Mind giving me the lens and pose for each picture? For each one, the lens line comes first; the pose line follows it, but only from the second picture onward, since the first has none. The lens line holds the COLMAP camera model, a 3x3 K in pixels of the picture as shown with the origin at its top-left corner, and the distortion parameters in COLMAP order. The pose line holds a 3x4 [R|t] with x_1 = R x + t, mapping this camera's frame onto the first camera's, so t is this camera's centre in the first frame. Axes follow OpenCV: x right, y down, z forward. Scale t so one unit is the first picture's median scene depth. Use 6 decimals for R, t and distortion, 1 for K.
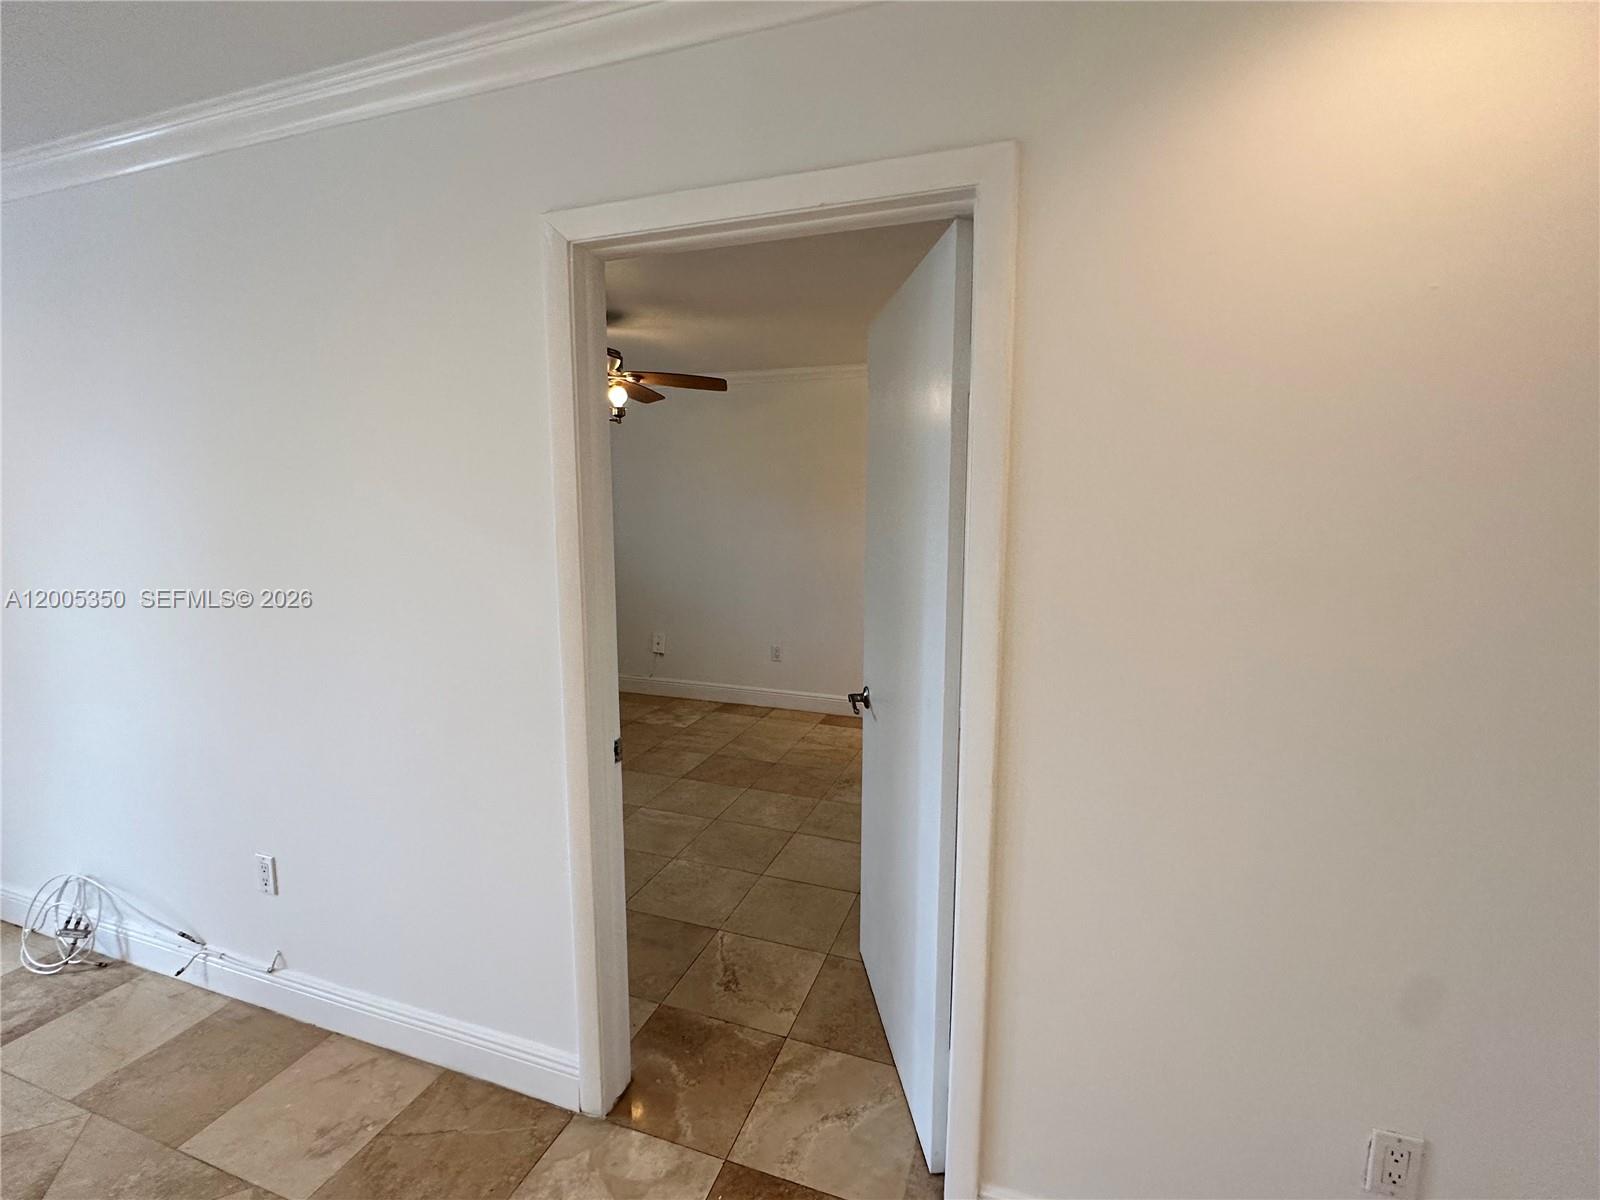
lens RADIAL K [[715.1, 0, 800.0], [0, 715.1, 600.0], [0, 0, 1]] dist [-0.000660, -0.000691]
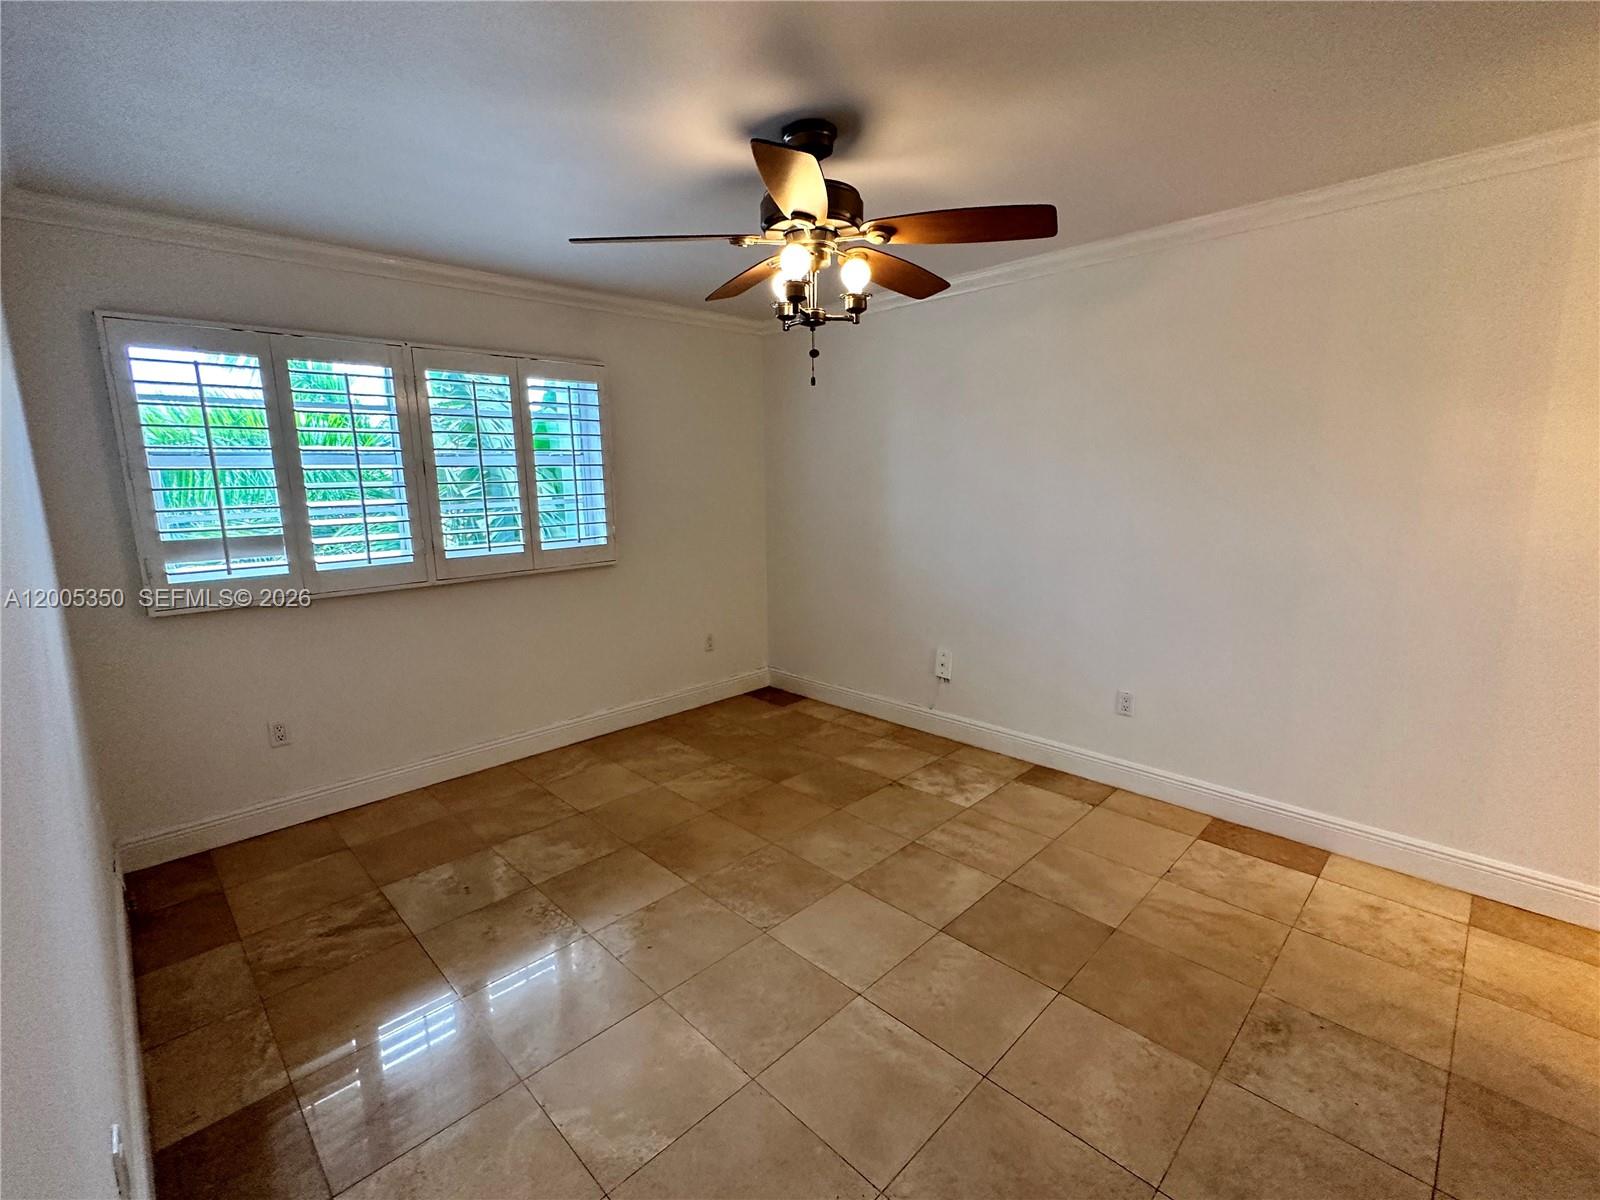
lens RADIAL K [[715.1, 0, 800.0], [0, 715.1, 600.0], [0, 0, 1]] dist [-0.000660, -0.000691]
pose [[0.899069, 0.057744, -0.433982, -0.026279], [-0.037631, 0.997788, 0.054804, -0.045697], [0.436187, -0.032942, 0.899253, 0.372155]]
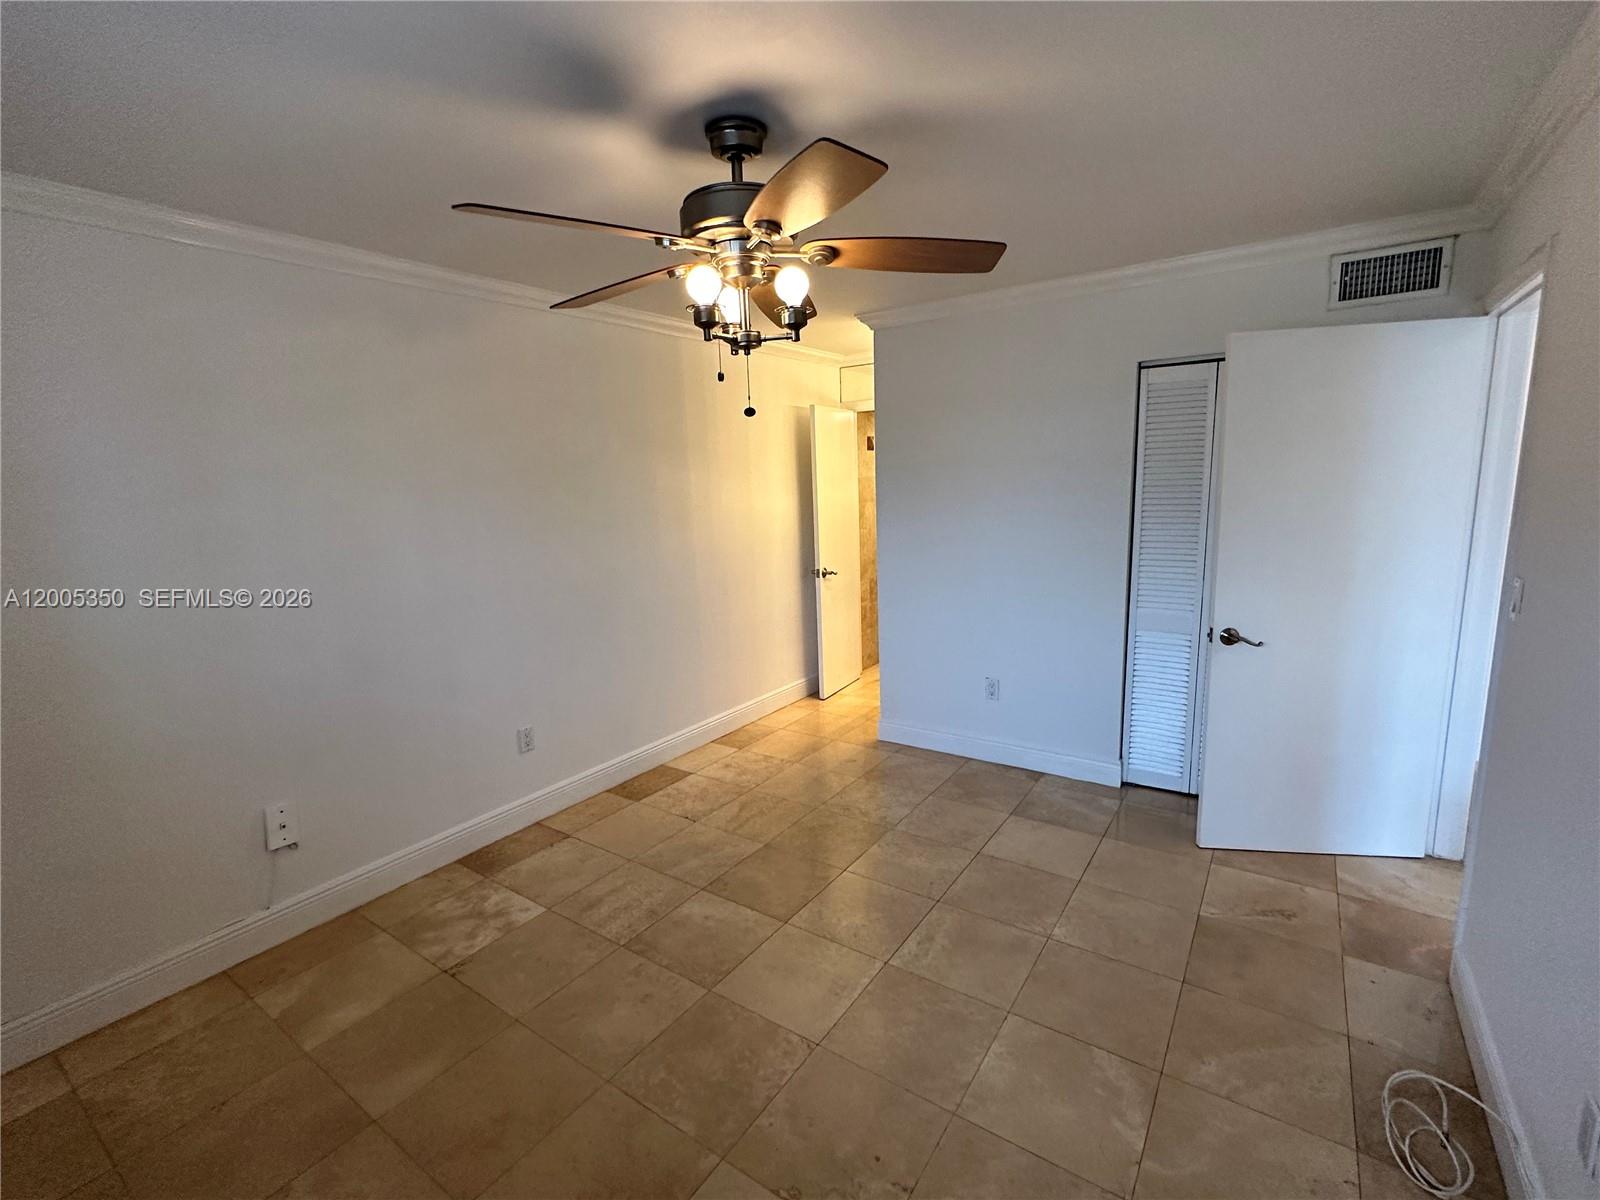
lens RADIAL K [[706.6, 0, 807.2], [0, 706.6, 610.8], [0, 0, 1]] dist [0.003133, 0.000221]
pose [[0.266371, -0.194315, 0.944081, -0.624555], [0.161147, 0.974660, 0.155142, -0.109095], [-0.950304, 0.110810, 0.290935, 0.666236]]
